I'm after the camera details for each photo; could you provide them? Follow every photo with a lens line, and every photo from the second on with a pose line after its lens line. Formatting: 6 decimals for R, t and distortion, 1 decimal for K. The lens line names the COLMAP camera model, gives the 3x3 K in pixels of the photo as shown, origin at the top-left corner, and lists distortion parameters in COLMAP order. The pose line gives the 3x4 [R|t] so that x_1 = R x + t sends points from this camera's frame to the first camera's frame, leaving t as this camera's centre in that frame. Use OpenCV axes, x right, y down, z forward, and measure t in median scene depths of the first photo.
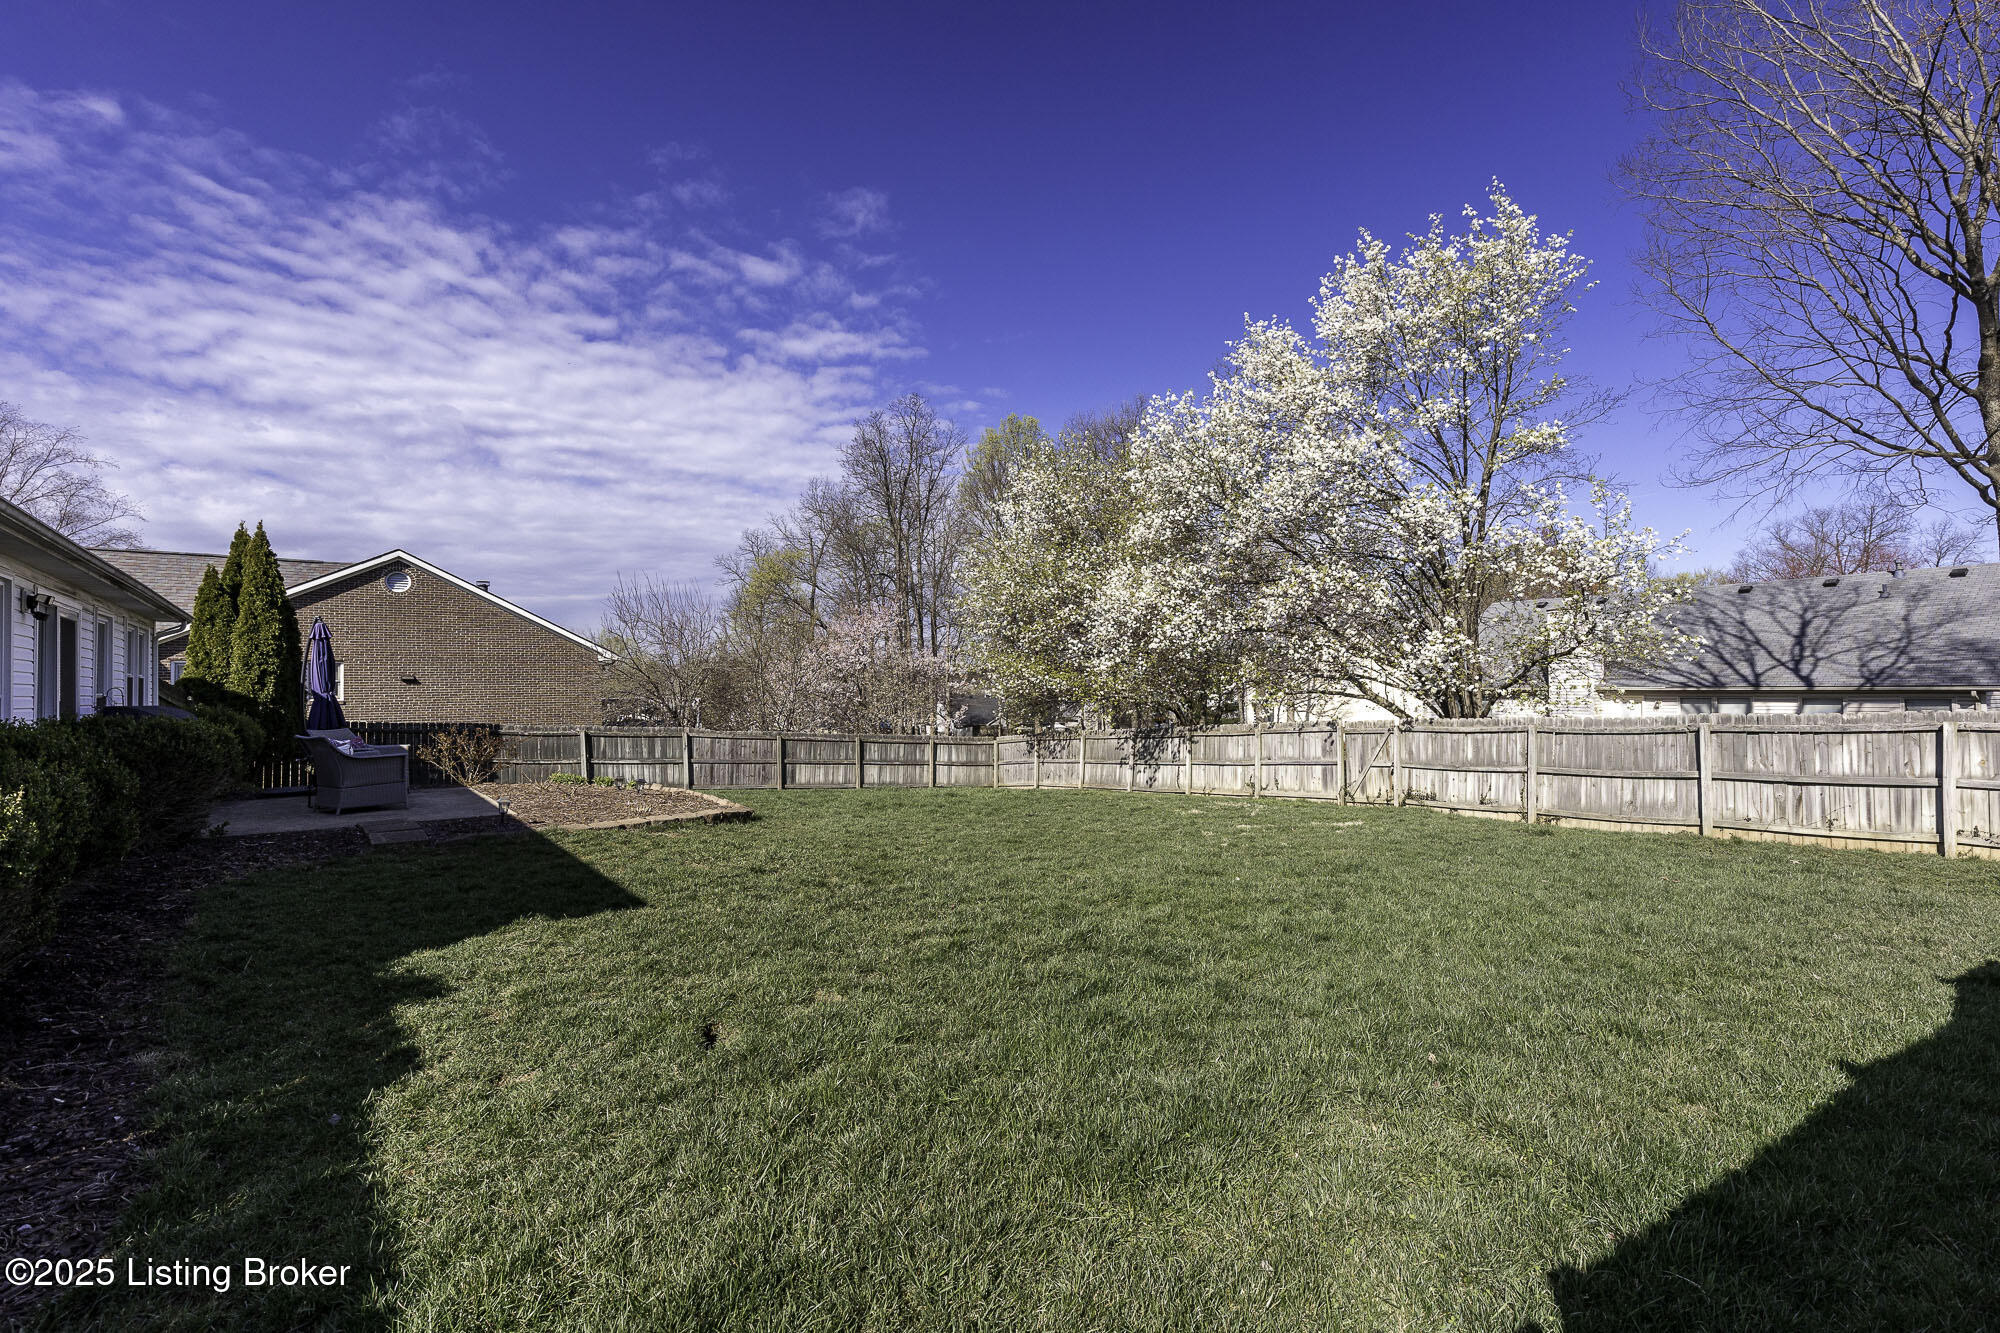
lens RADIAL K [[904.9, 0, 1000.0], [0, 904.9, 666.5], [0, 0, 1]] dist [0.004563, -0.000603]
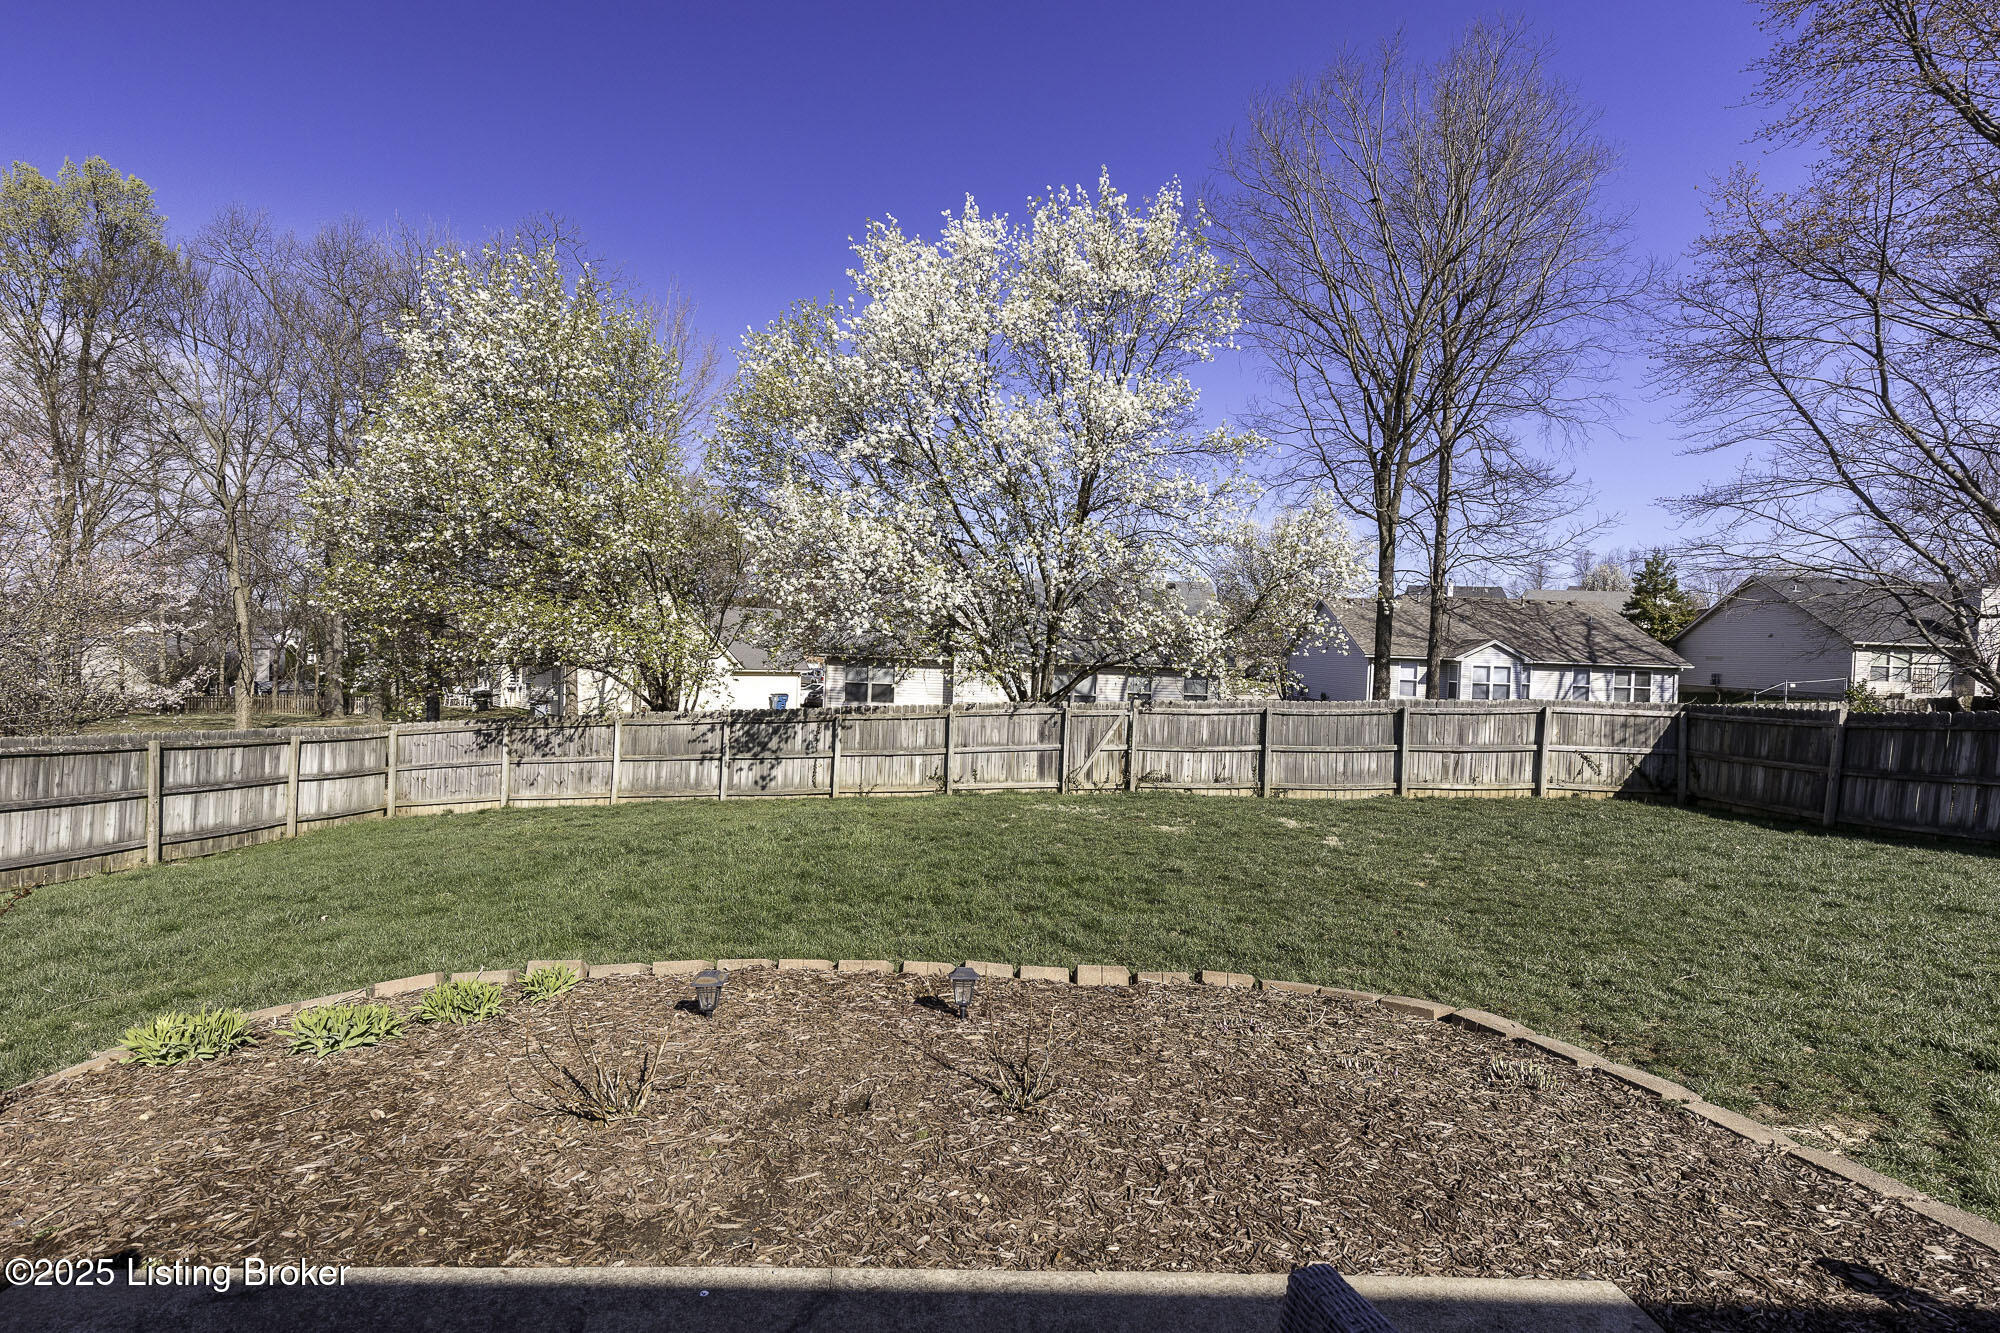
lens RADIAL K [[904.9, 0, 1000.0], [0, 904.9, 666.5], [0, 0, 1]] dist [0.004563, -0.000603]
pose [[0.571684, 0.015591, 0.820326, -0.398776], [-0.057174, 0.998146, 0.020874, 0.008336], [-0.818480, -0.058835, 0.571515, 0.515471]]
